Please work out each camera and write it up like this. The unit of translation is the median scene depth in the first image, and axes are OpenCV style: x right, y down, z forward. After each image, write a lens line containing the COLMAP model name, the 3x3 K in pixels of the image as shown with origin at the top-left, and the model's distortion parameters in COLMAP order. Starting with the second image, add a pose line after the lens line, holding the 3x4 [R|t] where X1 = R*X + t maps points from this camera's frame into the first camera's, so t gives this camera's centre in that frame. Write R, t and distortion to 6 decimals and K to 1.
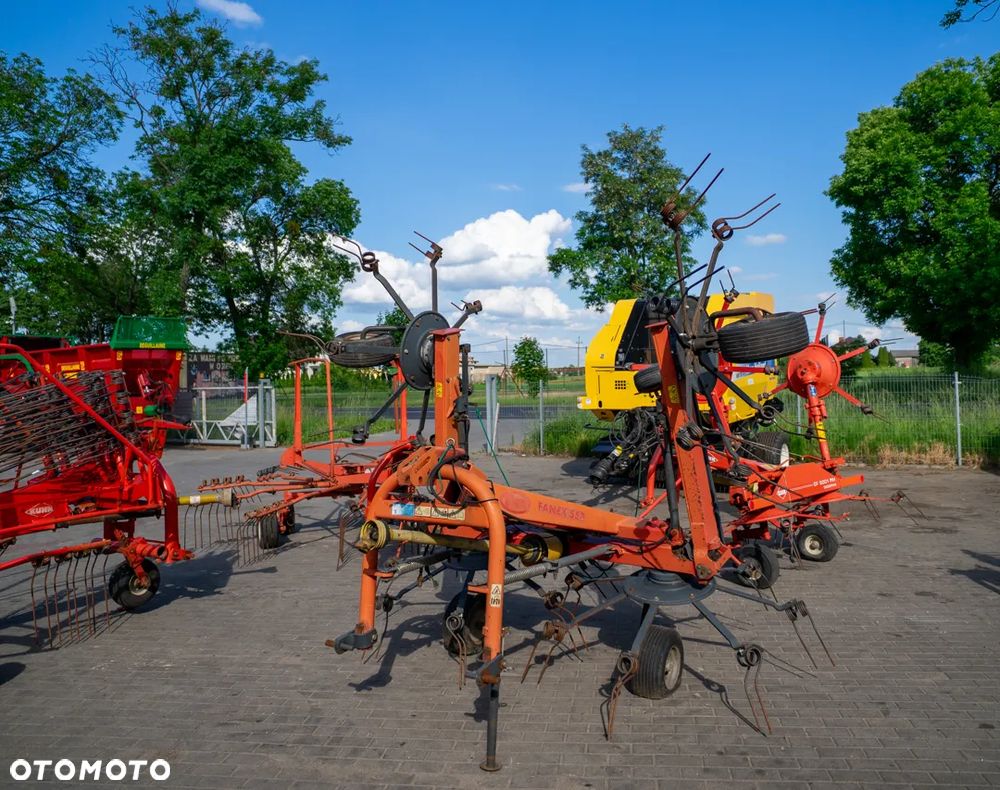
lens RADIAL K [[765.6, 0, 541.1], [0, 765.6, 359.5], [0, 0, 1]] dist [-0.068361, 0.048061]
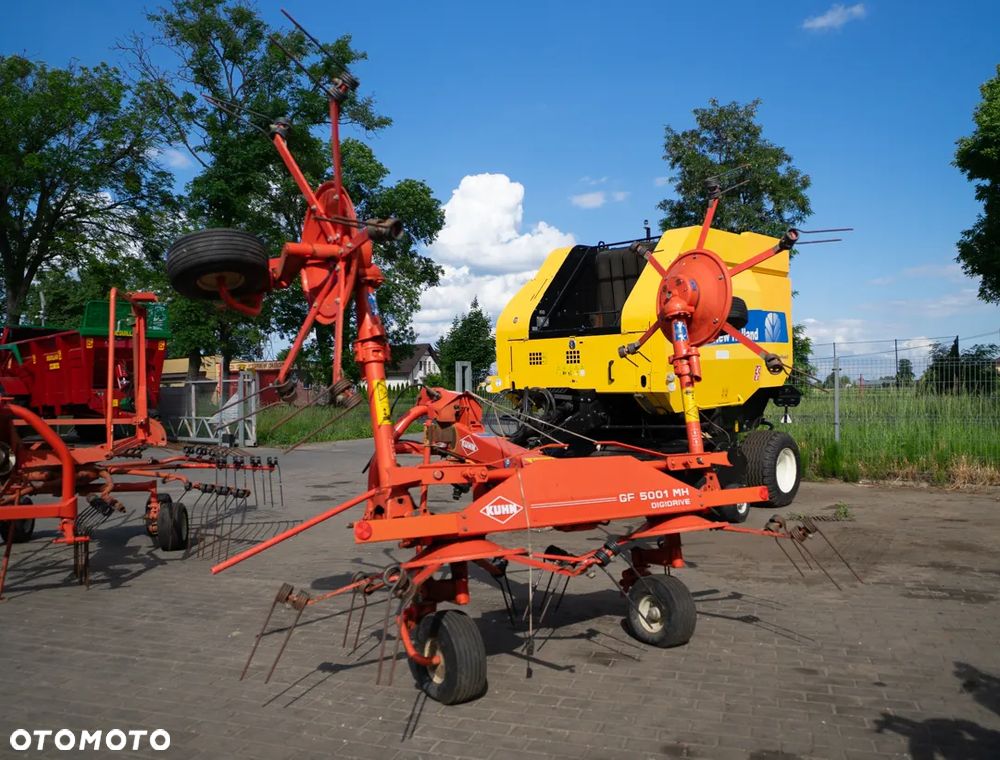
lens RADIAL K [[776.3, 0, 523.2], [0, 776.3, 381.6], [0, 0, 1]] dist [-0.069078, 0.052131]
pose [[0.981760, 0.008000, -0.189956, 0.079791], [-0.006499, 0.999943, 0.008522, 0.016756], [0.190013, -0.007132, 0.981756, 0.097162]]
